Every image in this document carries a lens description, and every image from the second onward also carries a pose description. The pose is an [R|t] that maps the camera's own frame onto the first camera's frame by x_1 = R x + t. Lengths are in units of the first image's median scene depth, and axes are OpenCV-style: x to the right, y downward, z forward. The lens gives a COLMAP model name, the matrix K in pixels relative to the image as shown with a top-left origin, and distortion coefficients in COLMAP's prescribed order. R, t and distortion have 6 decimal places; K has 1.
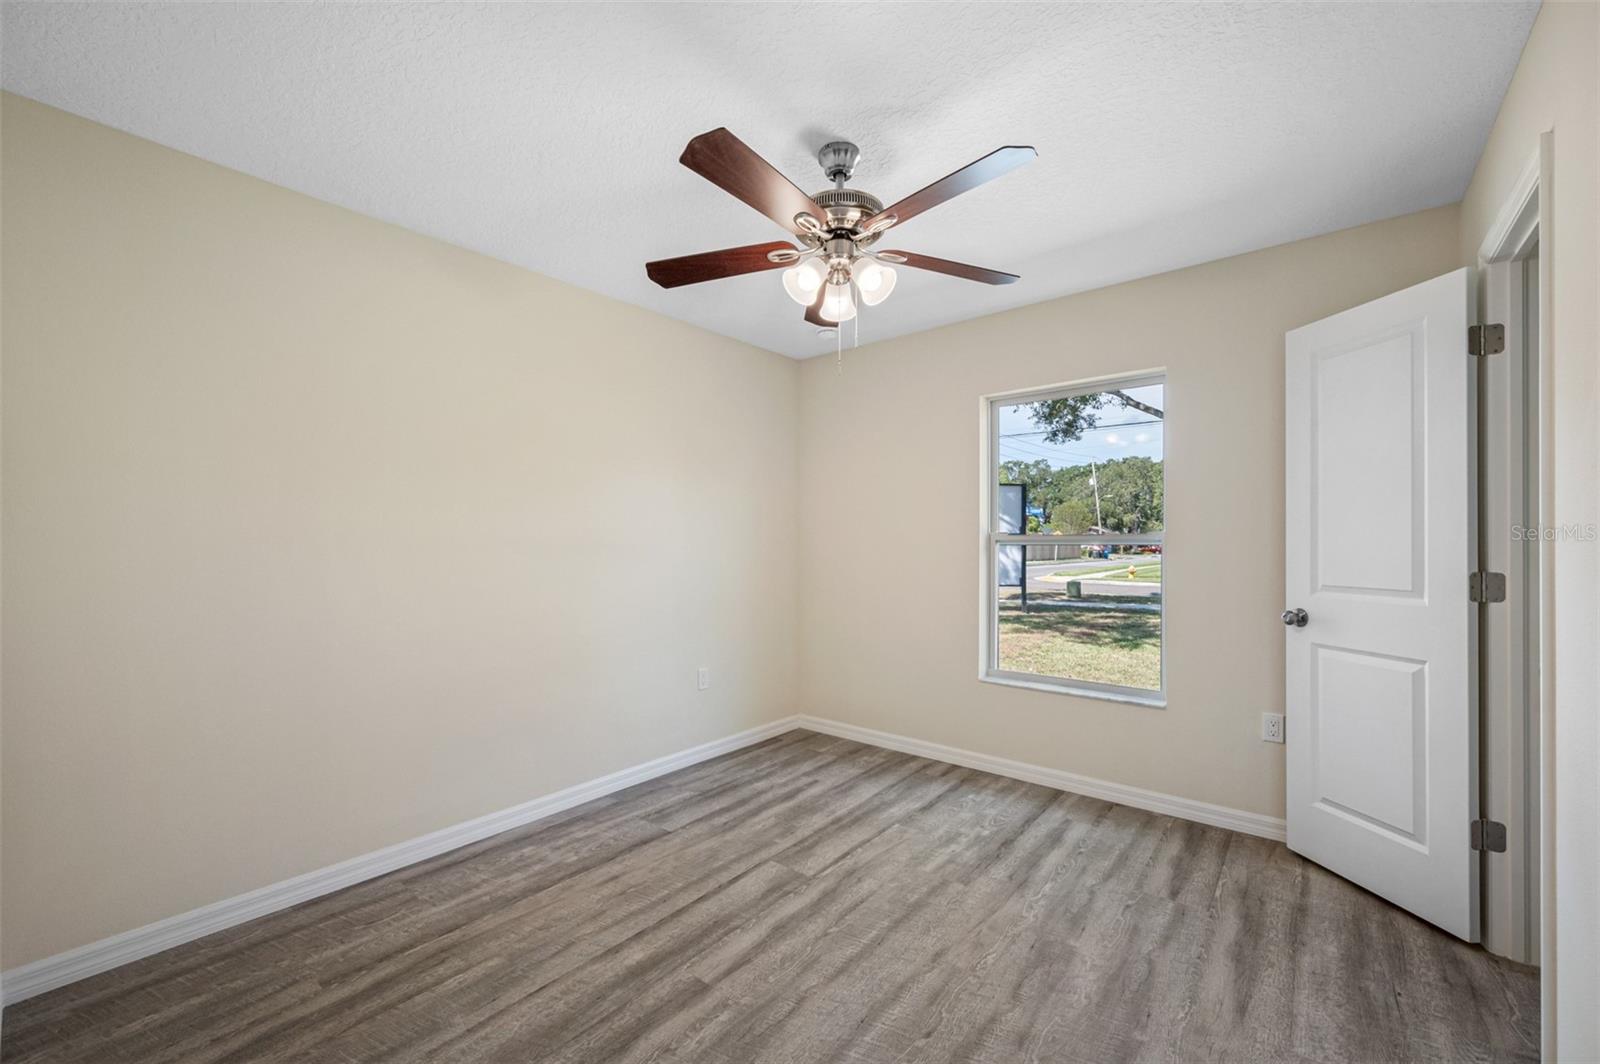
lens RADIAL K [[644.0, 0, 794.7], [0, 644.0, 538.7], [0, 0, 1]] dist [-0.000618, -0.000078]
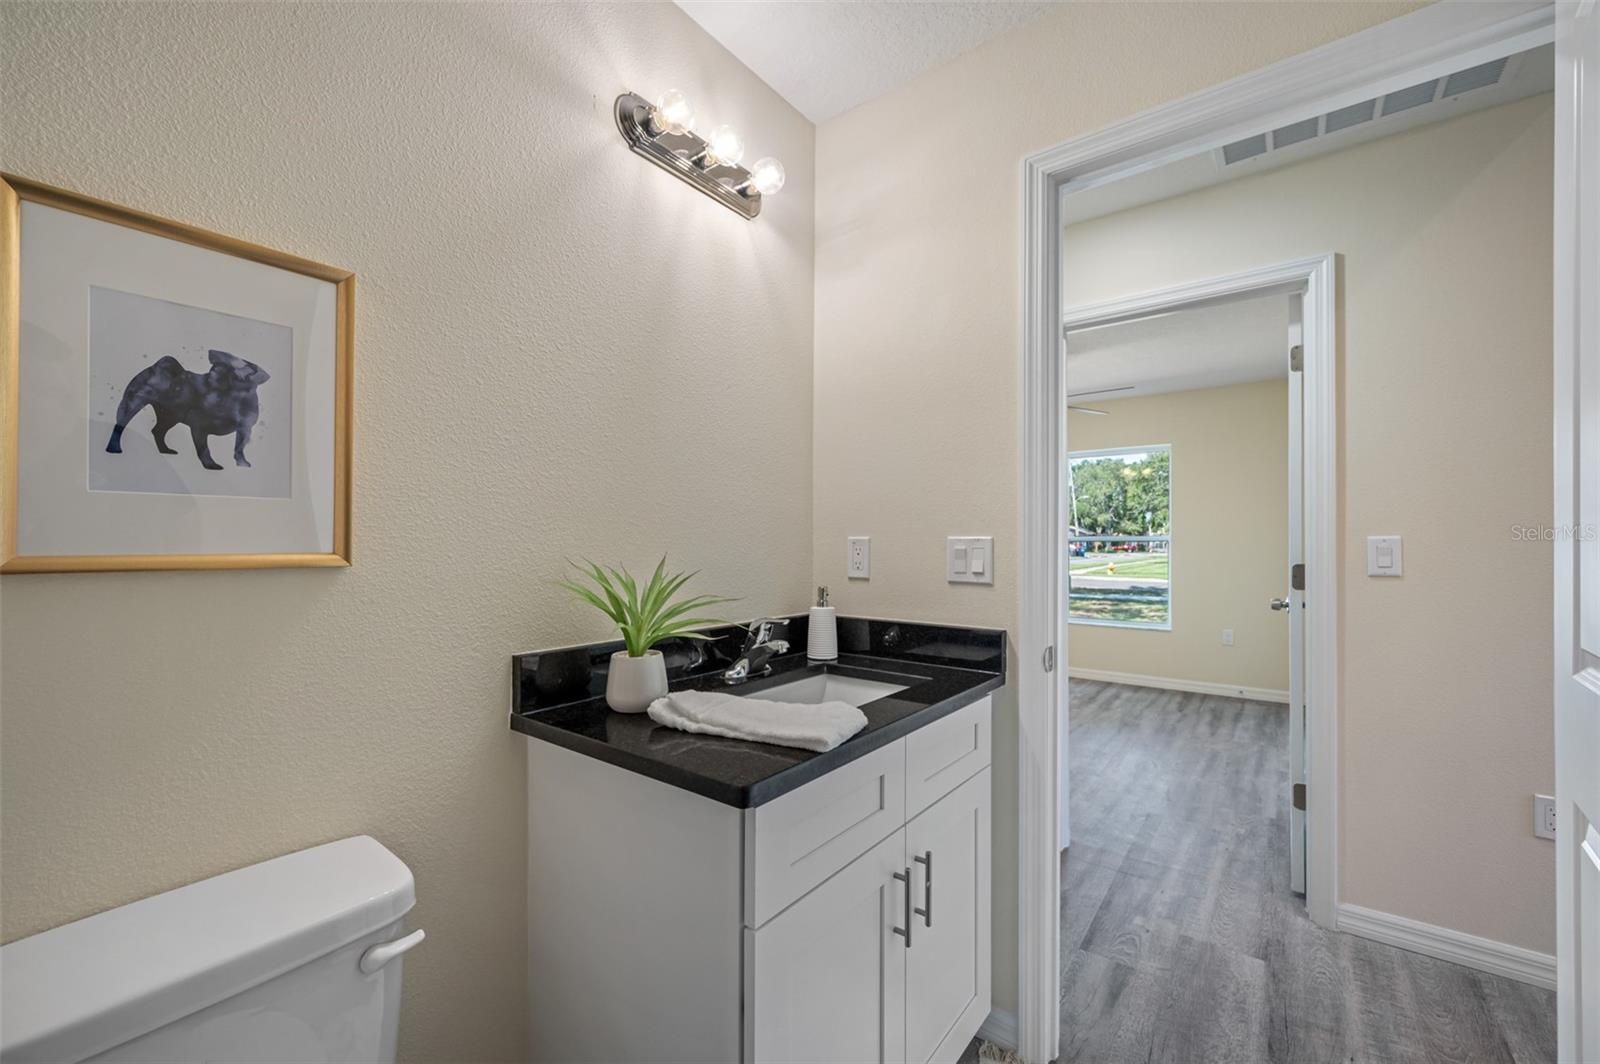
lens RADIAL K [[644.0, 0, 794.7], [0, 644.0, 538.7], [0, 0, 1]] dist [-0.000618, -0.000078]
pose [[0.999373, 0.002448, 0.035318, -0.608727], [-0.002537, 0.999994, 0.002495, -0.001744], [-0.035311, -0.002583, 0.999373, -0.859496]]
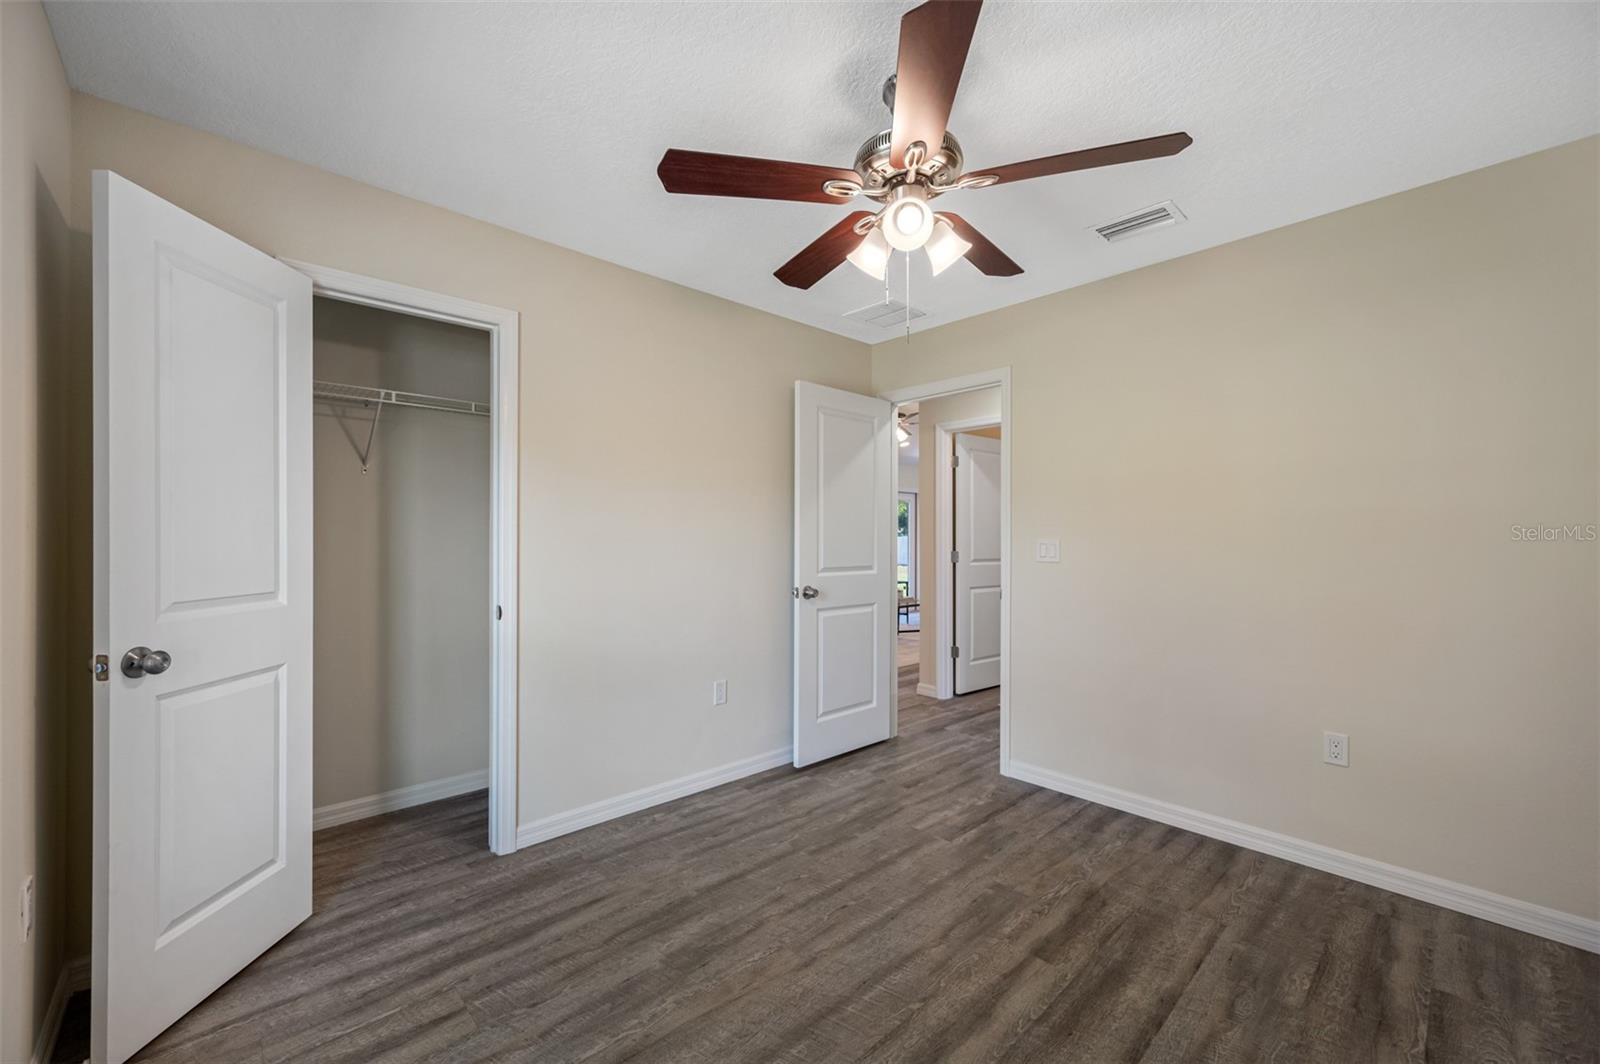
lens RADIAL K [[644.0, 0, 794.7], [0, 644.0, 538.7], [0, 0, 1]] dist [-0.000618, -0.000078]
pose [[-0.991581, -0.001686, 0.129479, 0.082700], [-0.002277, 0.999988, -0.004419, 0.004584], [-0.129470, -0.004677, -0.991572, 1.416426]]
